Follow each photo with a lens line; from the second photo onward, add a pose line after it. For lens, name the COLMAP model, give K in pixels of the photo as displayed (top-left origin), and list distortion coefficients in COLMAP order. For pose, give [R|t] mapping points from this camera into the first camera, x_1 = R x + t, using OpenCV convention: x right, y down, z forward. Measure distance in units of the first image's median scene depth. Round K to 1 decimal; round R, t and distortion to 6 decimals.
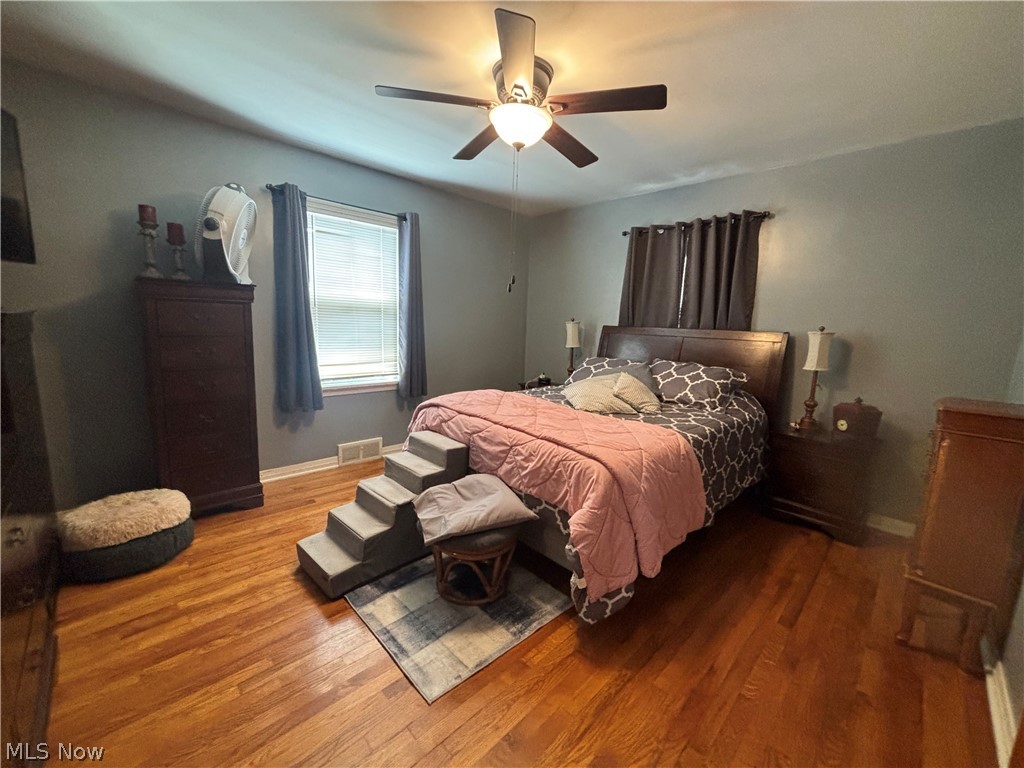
lens RADIAL K [[409.0, 0, 511.4], [0, 409.0, 384.0], [0, 0, 1]] dist [-0.010949, -0.000859]
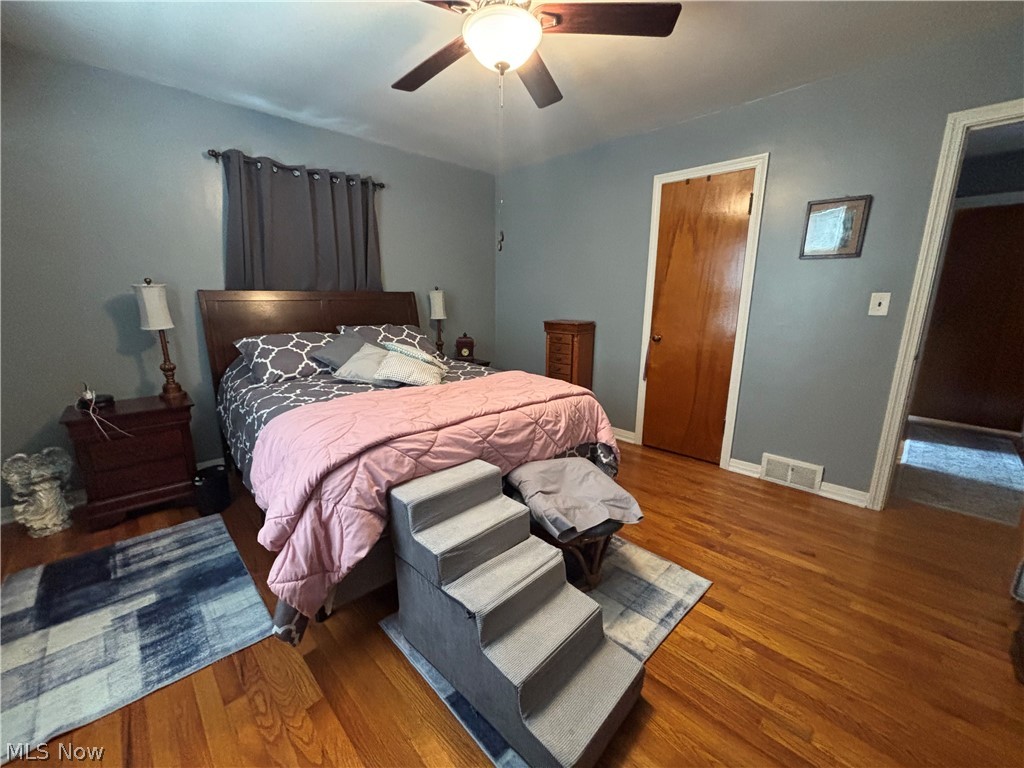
lens RADIAL K [[409.0, 0, 510.5], [0, 409.0, 383.2], [0, 0, 1]] dist [-0.010949, -0.000859]
pose [[0.007006, -0.247096, 0.968966, -0.851086], [0.148790, 0.958461, 0.243341, -0.162634], [-0.988844, 0.142468, 0.043481, 0.961053]]
